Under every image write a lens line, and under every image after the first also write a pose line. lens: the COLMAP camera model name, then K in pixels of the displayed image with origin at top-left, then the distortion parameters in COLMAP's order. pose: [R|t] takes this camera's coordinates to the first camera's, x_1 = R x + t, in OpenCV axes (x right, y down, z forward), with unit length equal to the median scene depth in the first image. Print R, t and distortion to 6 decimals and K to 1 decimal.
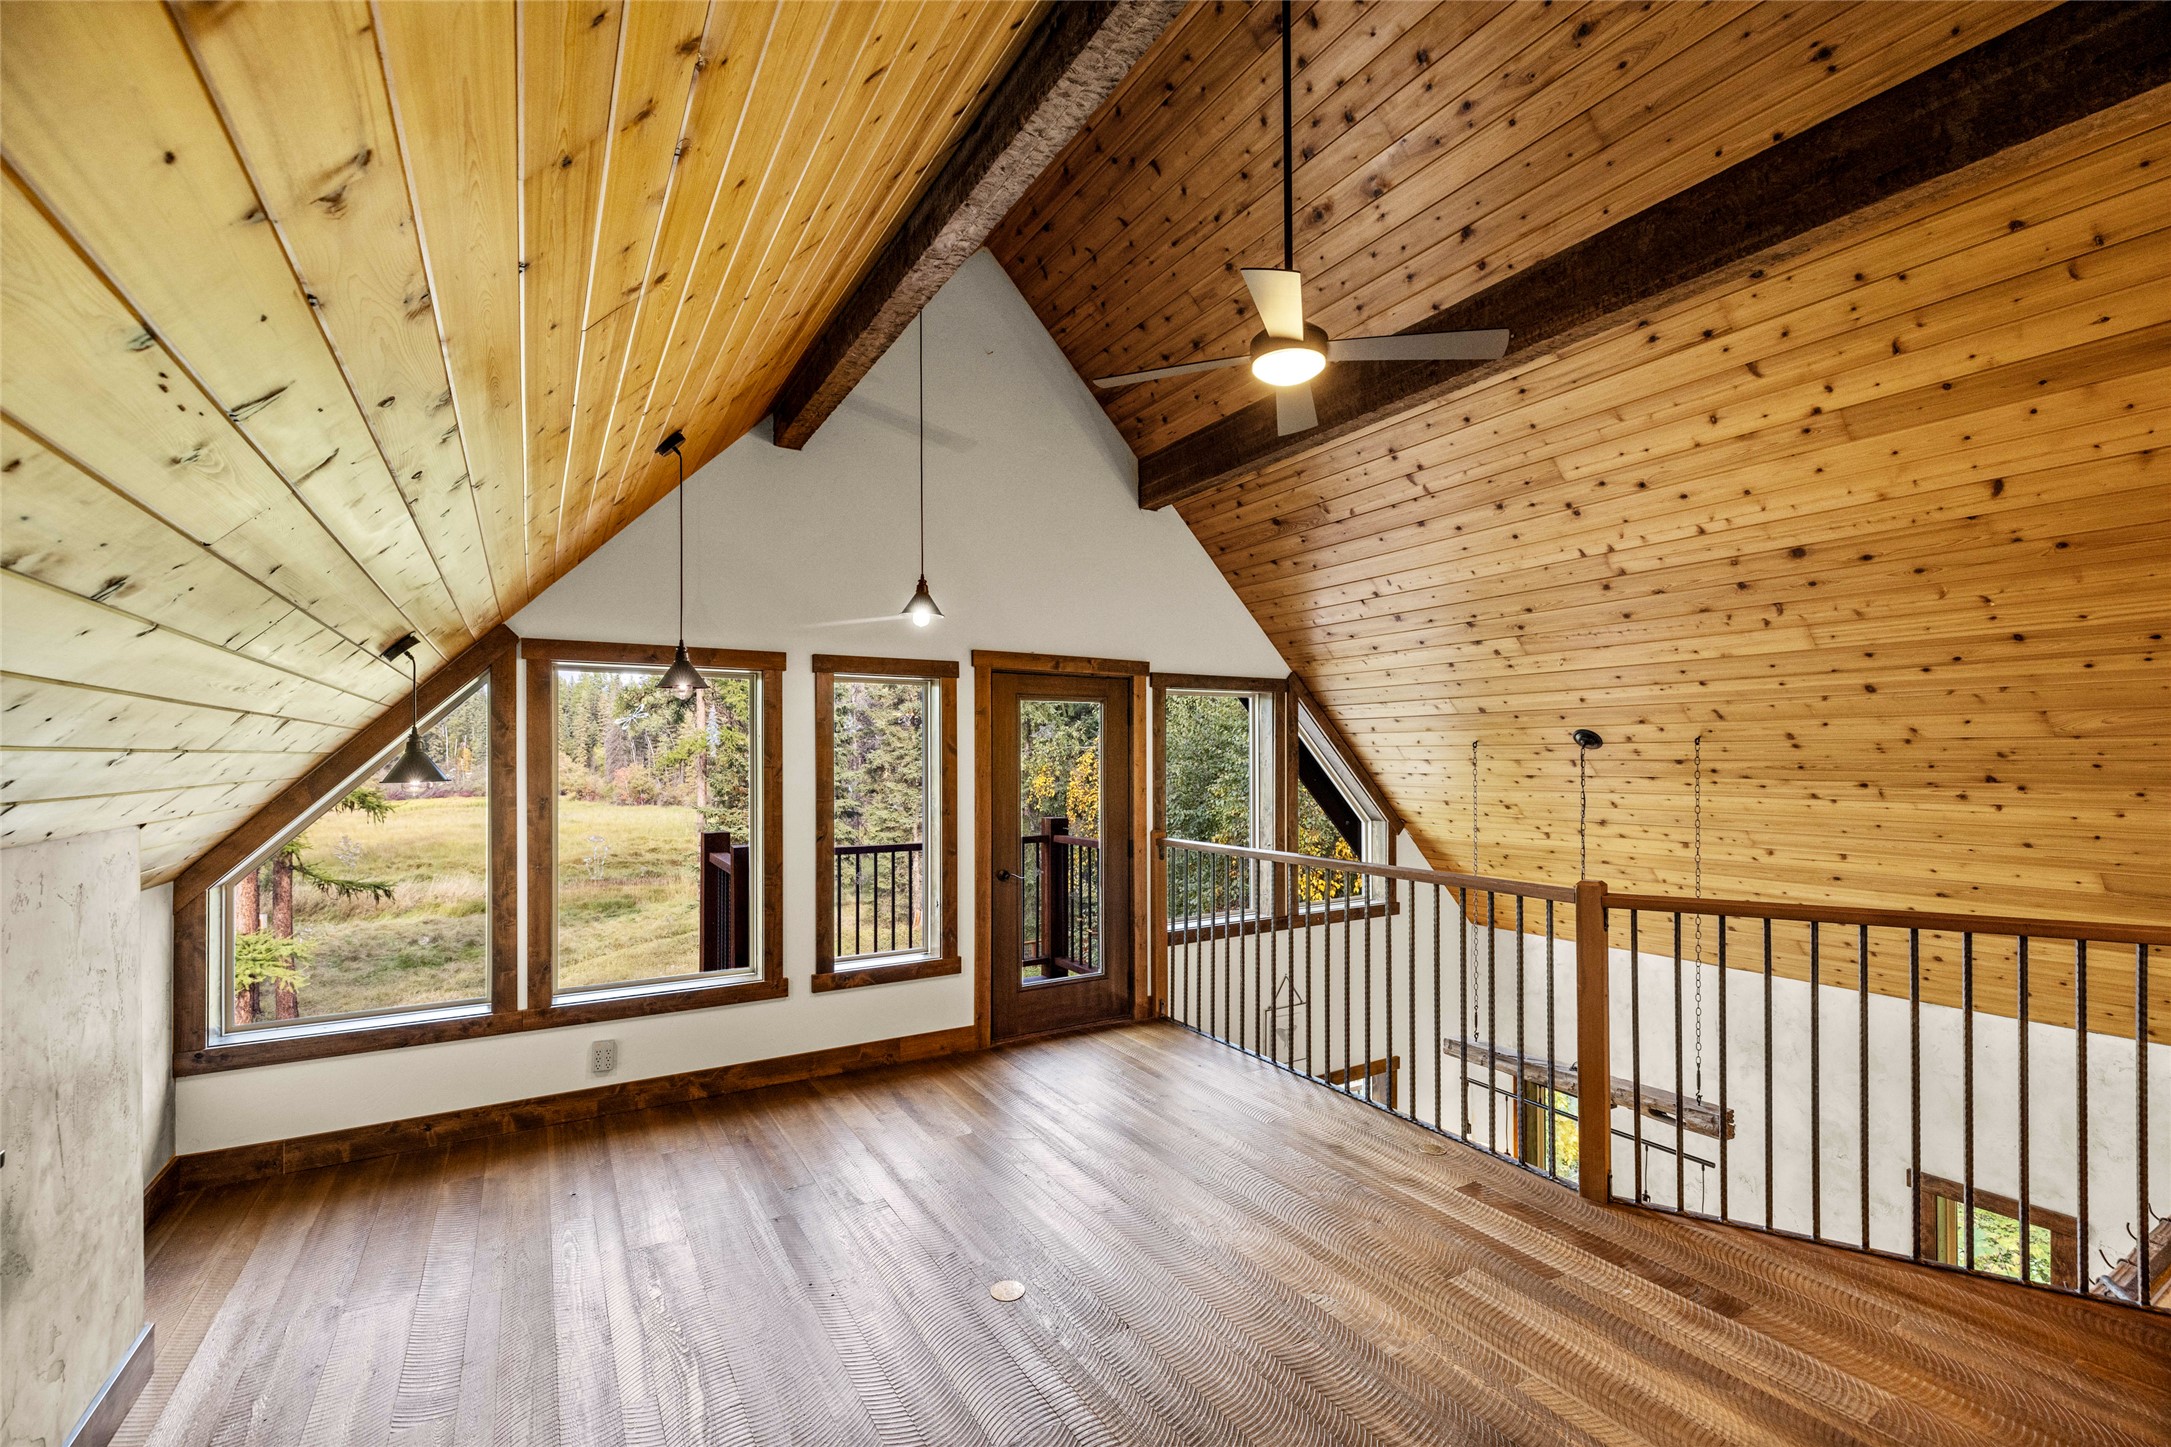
lens RADIAL K [[919.8, 0, 1082.9], [0, 919.8, 754.7], [0, 0, 1]] dist [0.000090, 0.000051]
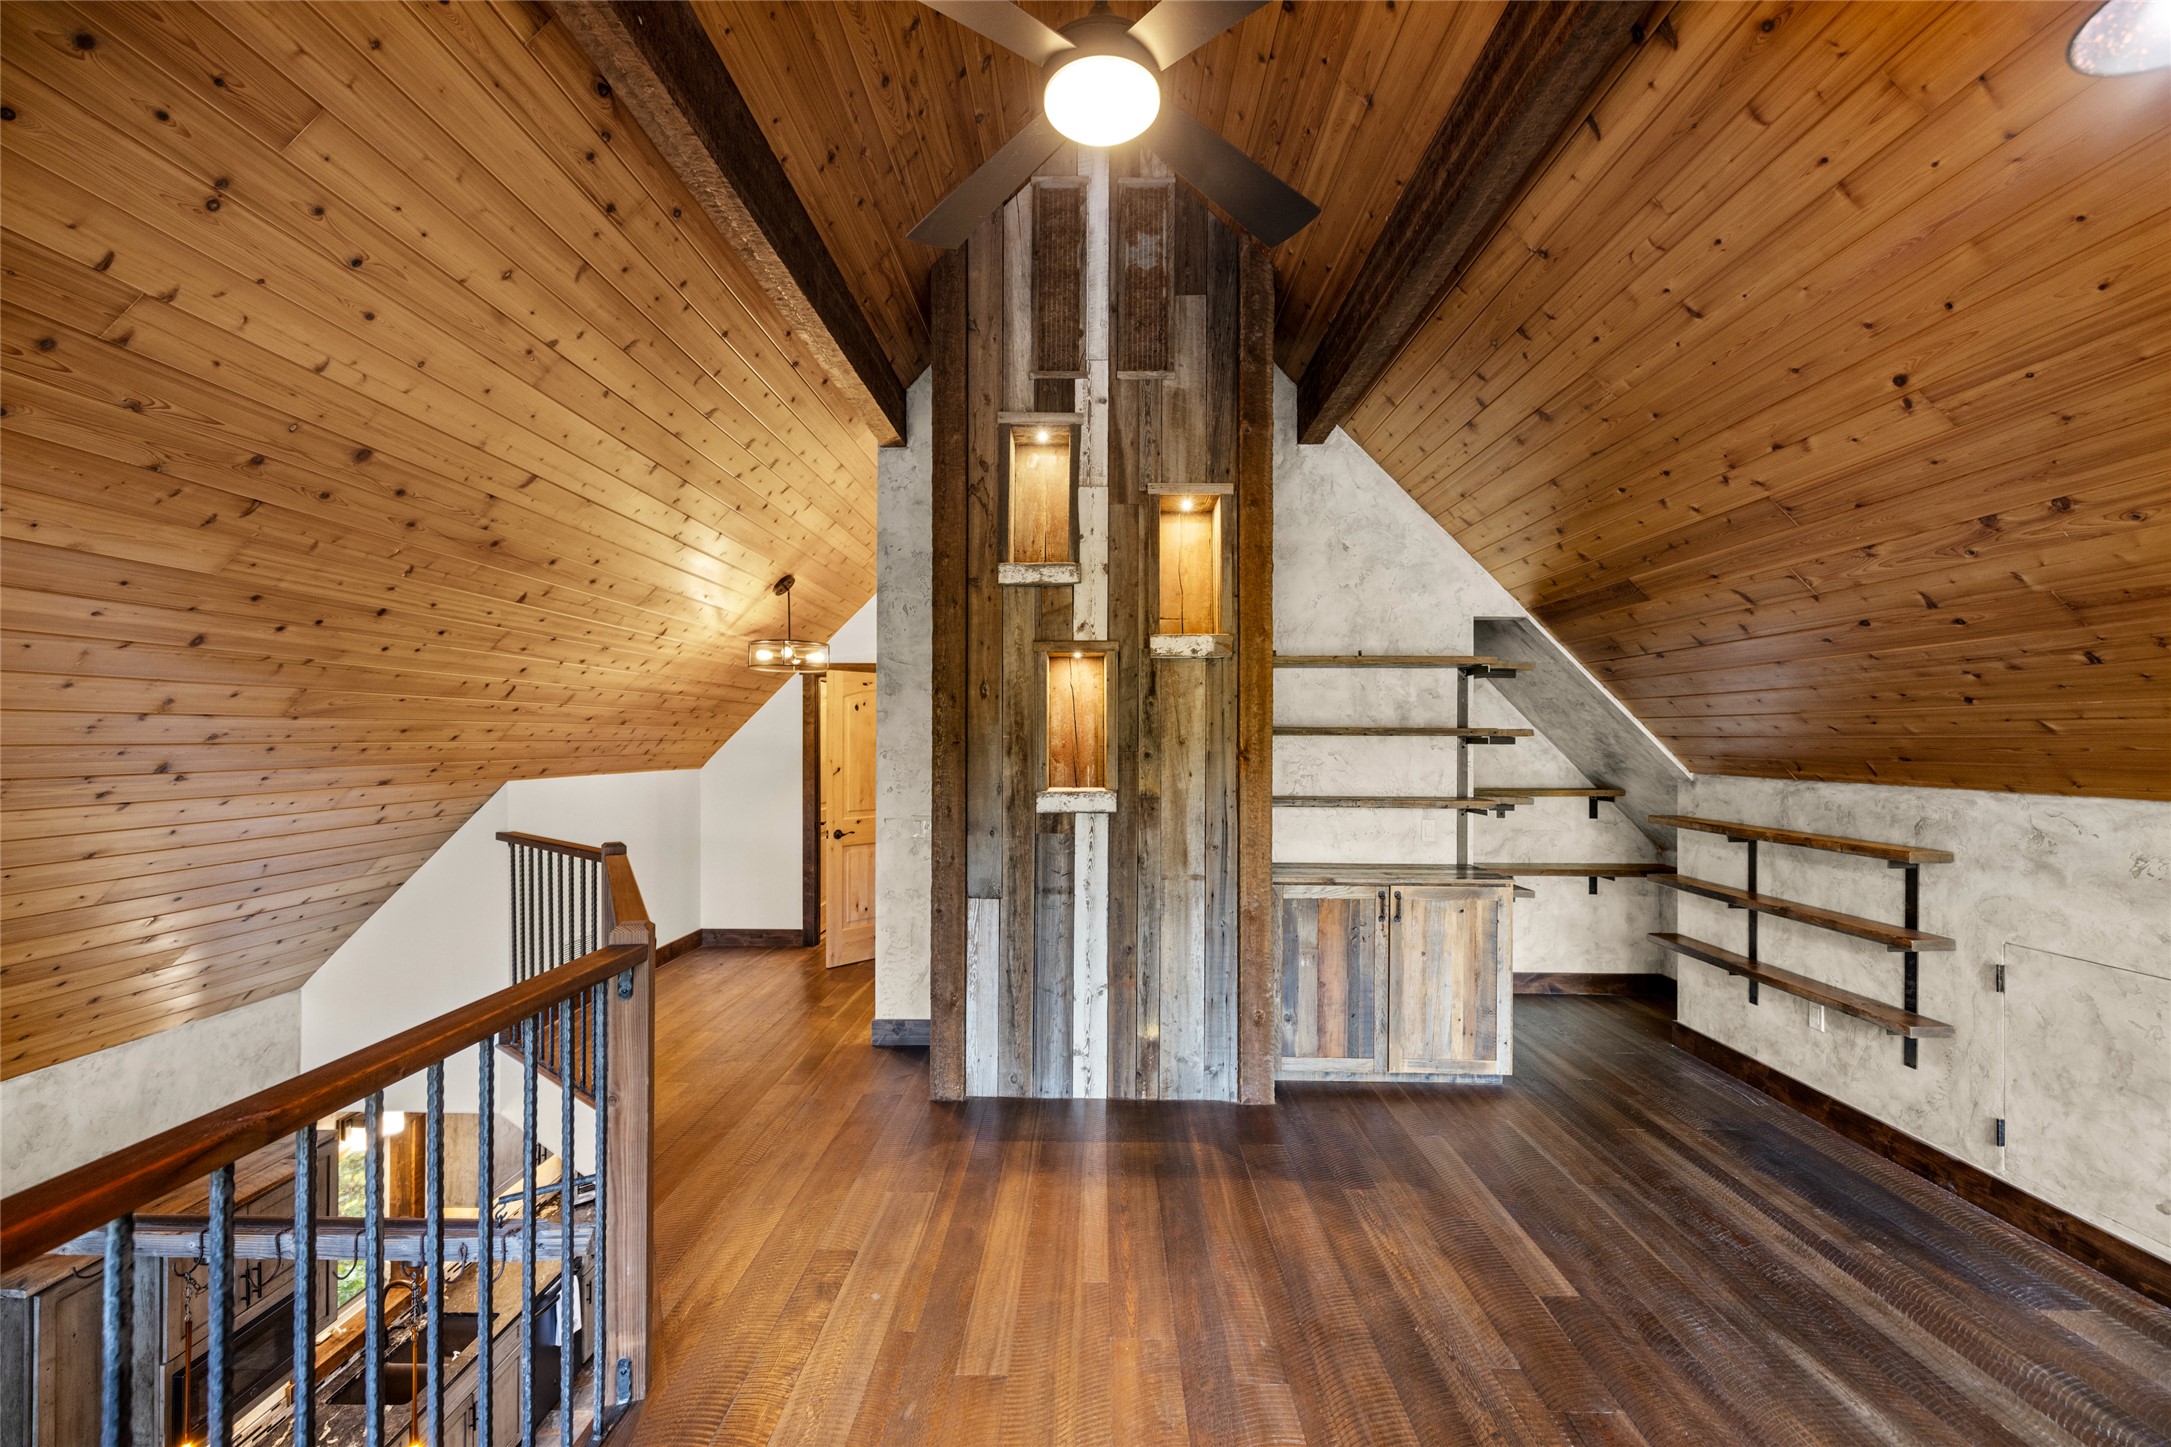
lens RADIAL K [[900.0, 0, 1076.9], [0, 900.0, 734.5], [0, 0, 1]] dist [0.000580, 0.000108]
pose [[-0.842617, 0.003317, 0.538503, -0.094287], [-0.000417, 0.999977, -0.006812, 0.004009], [-0.538513, -0.005964, -0.842596, 1.709934]]
